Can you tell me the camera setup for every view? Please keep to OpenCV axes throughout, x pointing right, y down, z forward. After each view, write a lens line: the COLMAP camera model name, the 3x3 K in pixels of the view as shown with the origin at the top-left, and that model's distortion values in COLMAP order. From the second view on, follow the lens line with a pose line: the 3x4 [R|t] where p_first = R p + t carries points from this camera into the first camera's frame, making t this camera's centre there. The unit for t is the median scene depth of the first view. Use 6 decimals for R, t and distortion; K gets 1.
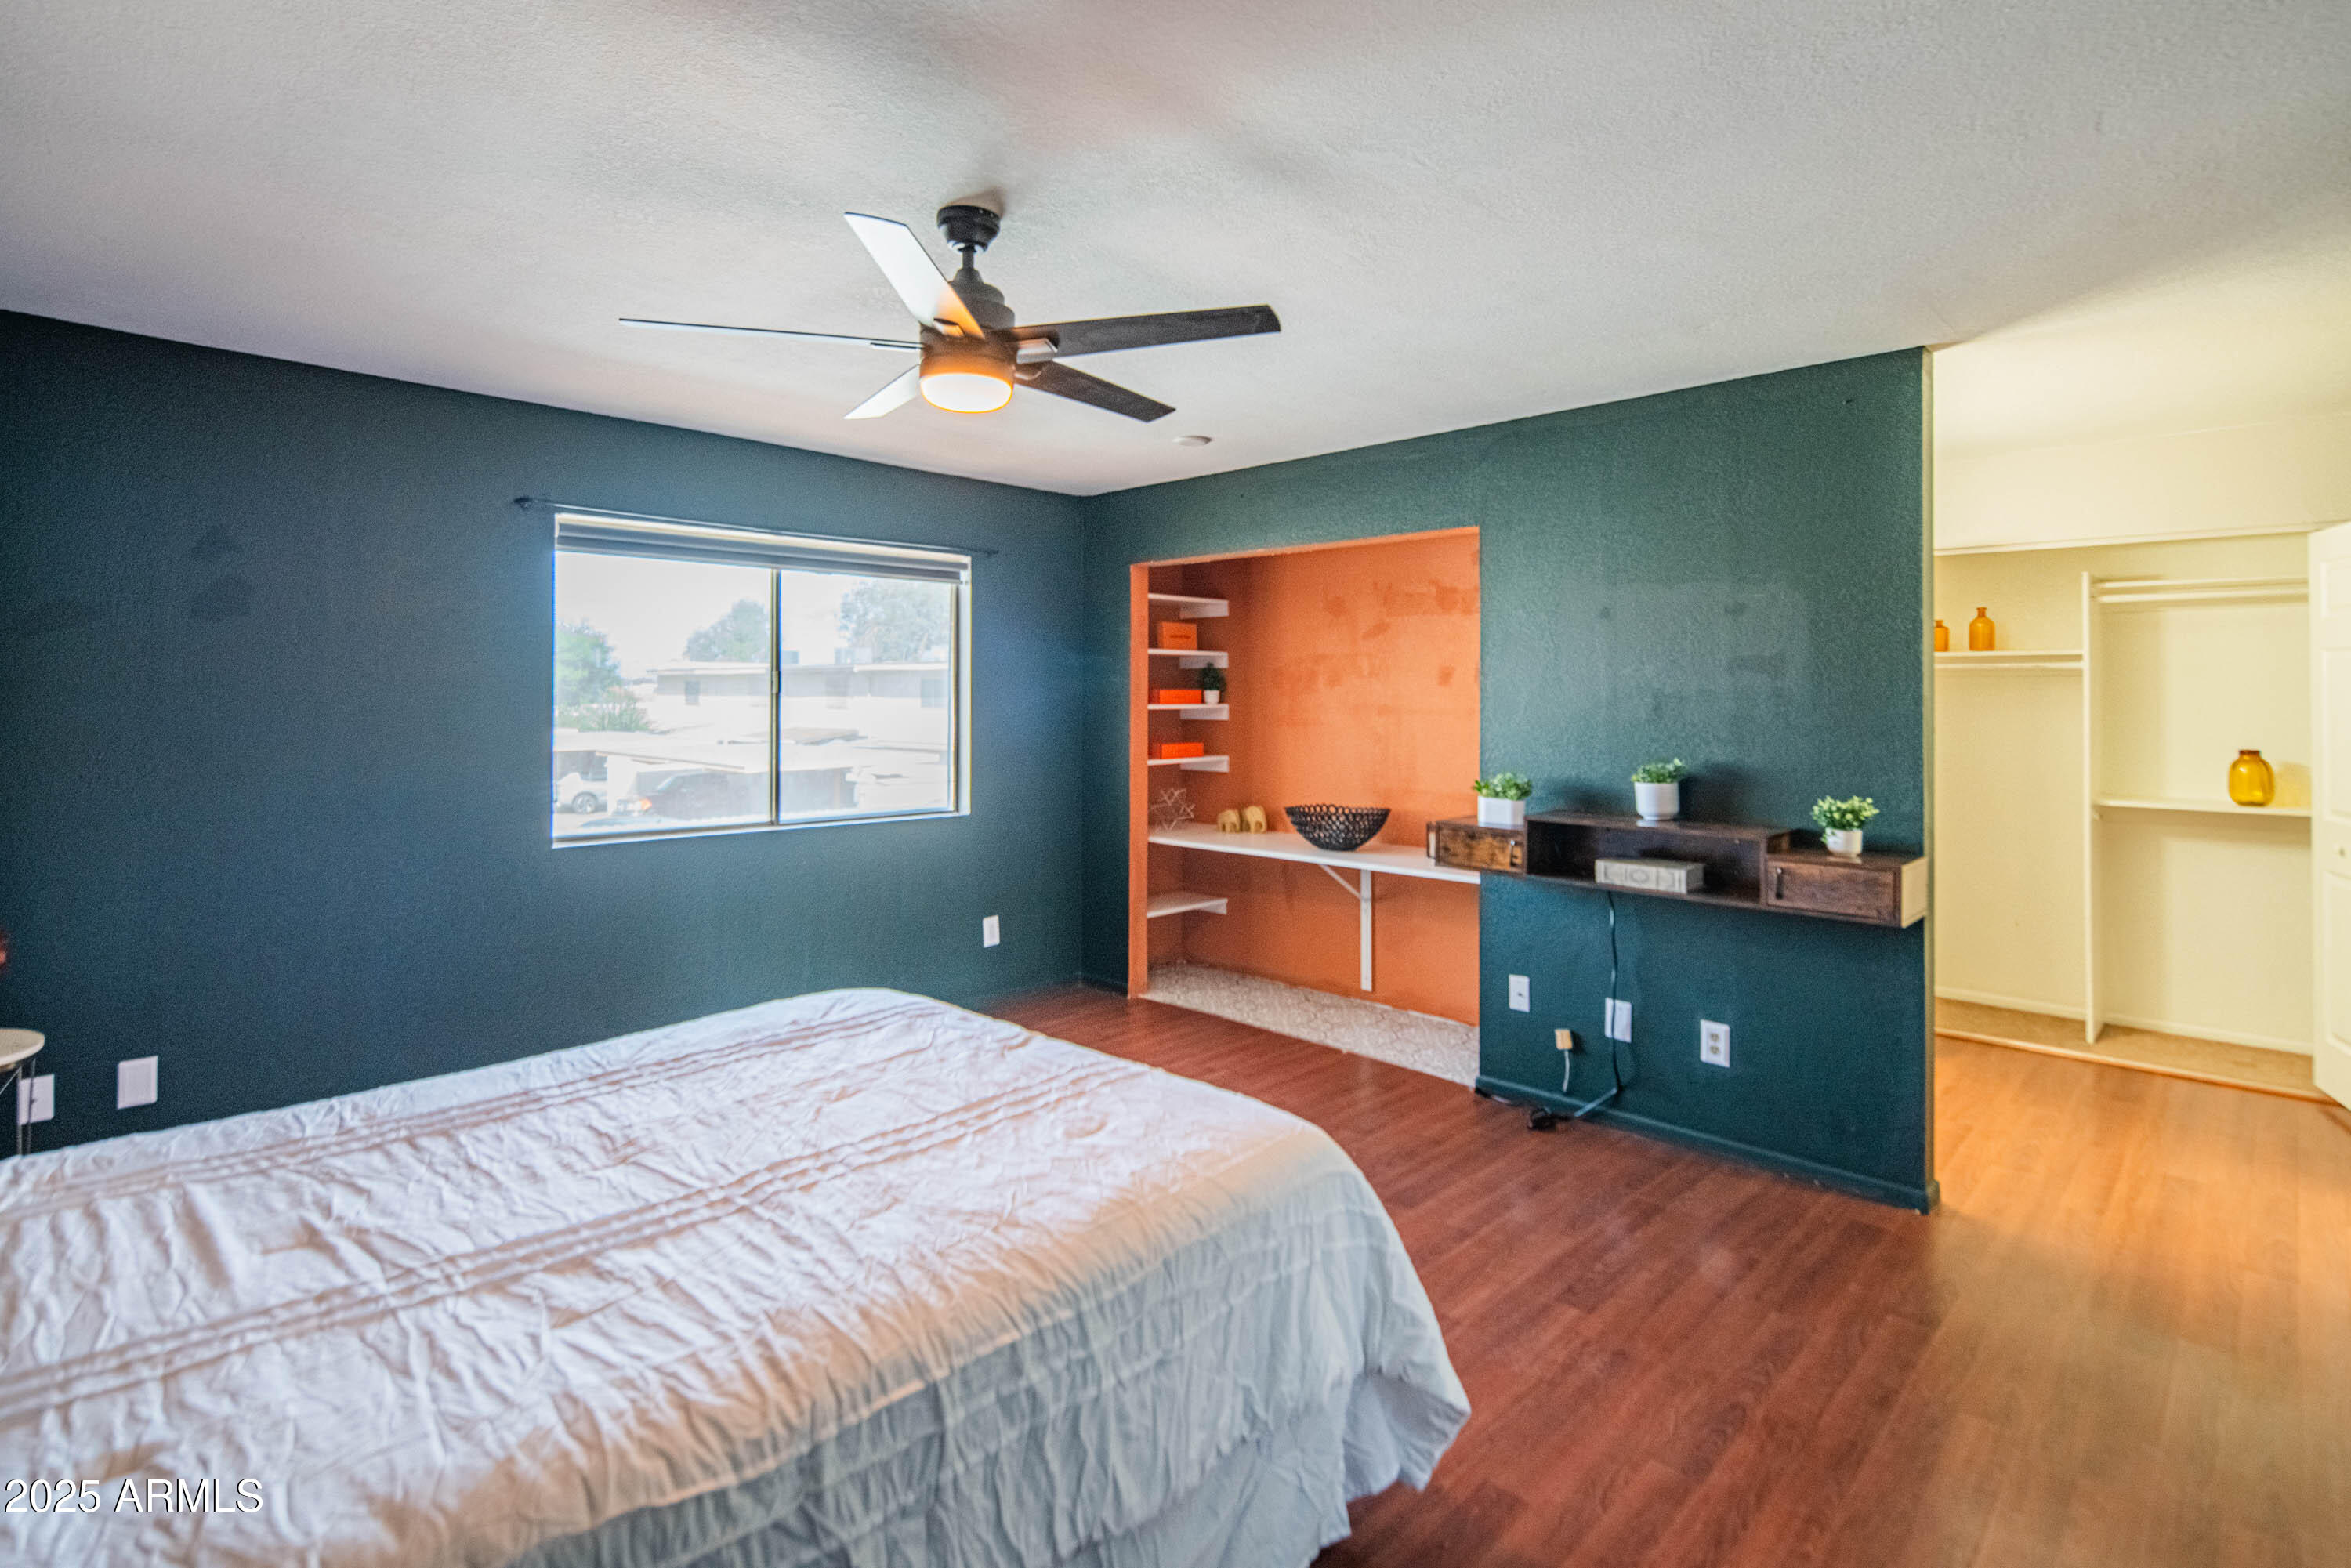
lens RADIAL K [[1173.6, 0, 1158.1], [0, 1173.6, 705.0], [0, 0, 1]] dist [0.007526, -0.005333]
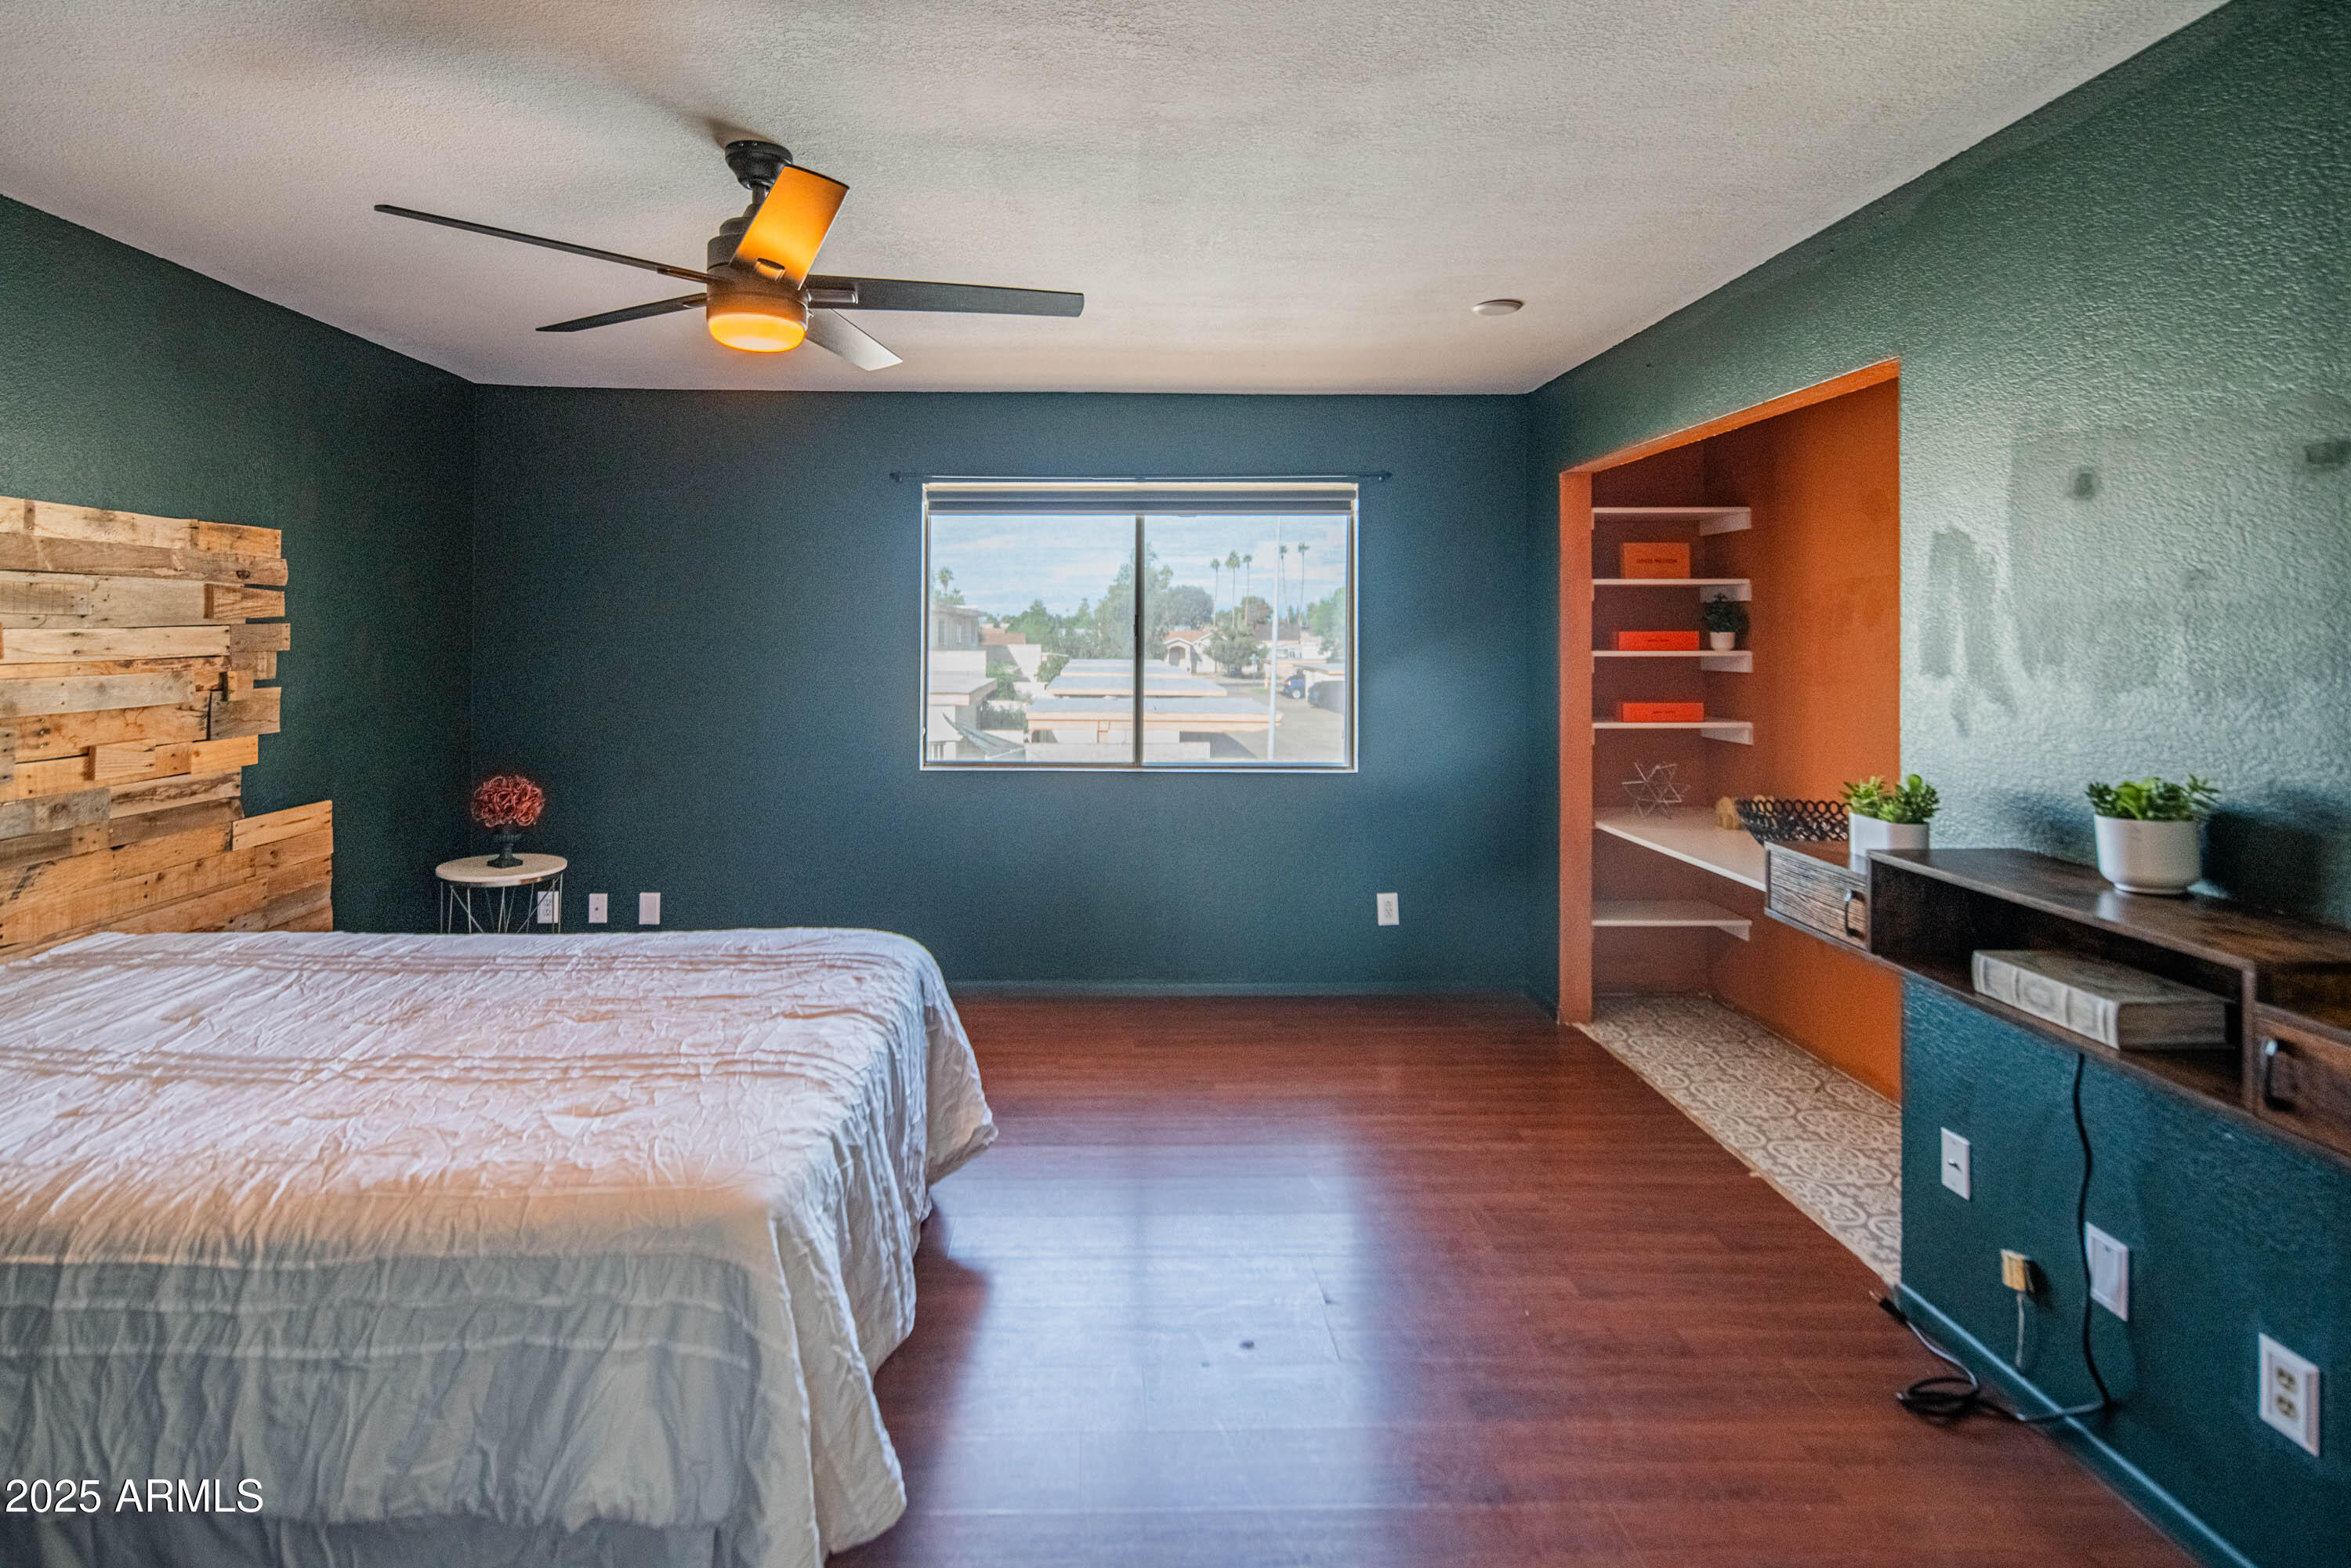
lens RADIAL K [[1173.6, 0, 1135.7], [0, 1173.6, 631.5], [0, 0, 1]] dist [0.007526, -0.005333]
pose [[0.700521, -0.003878, -0.713621, 0.439201], [-0.005030, 0.999934, -0.010372, -0.004487], [0.713614, 0.010856, 0.700455, 0.314791]]
